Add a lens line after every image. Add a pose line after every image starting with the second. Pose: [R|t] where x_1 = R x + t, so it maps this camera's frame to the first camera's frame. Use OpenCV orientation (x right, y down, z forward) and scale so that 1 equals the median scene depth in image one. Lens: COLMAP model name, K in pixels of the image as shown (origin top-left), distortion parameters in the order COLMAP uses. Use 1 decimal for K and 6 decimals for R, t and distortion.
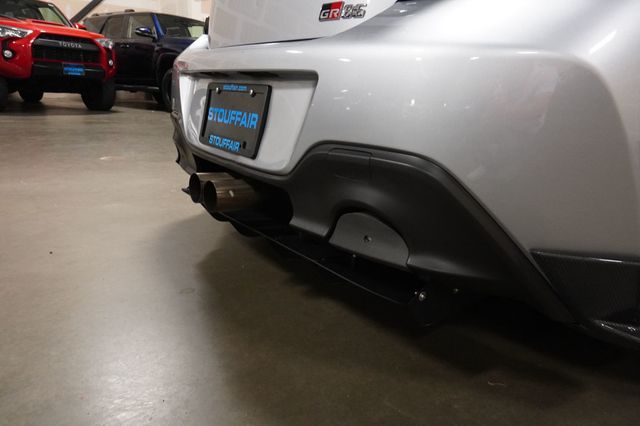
lens RADIAL K [[425.3, 0, 320.0], [0, 425.3, 213.0], [0, 0, 1]] dist [-0.042351, 0.031975]
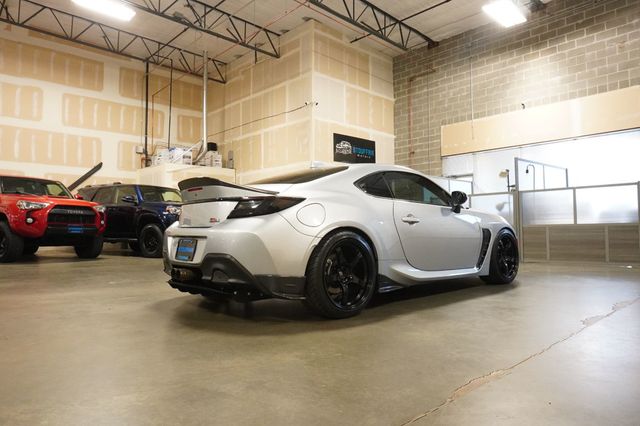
lens RADIAL K [[425.3, 0, 320.0], [0, 425.3, 213.0], [0, 0, 1]] dist [-0.042351, 0.031975]
pose [[0.995453, -0.044699, 0.084110, 0.084090], [0.069350, 0.945440, -0.318330, 0.093022], [-0.065291, 0.322716, 0.944241, -0.336549]]
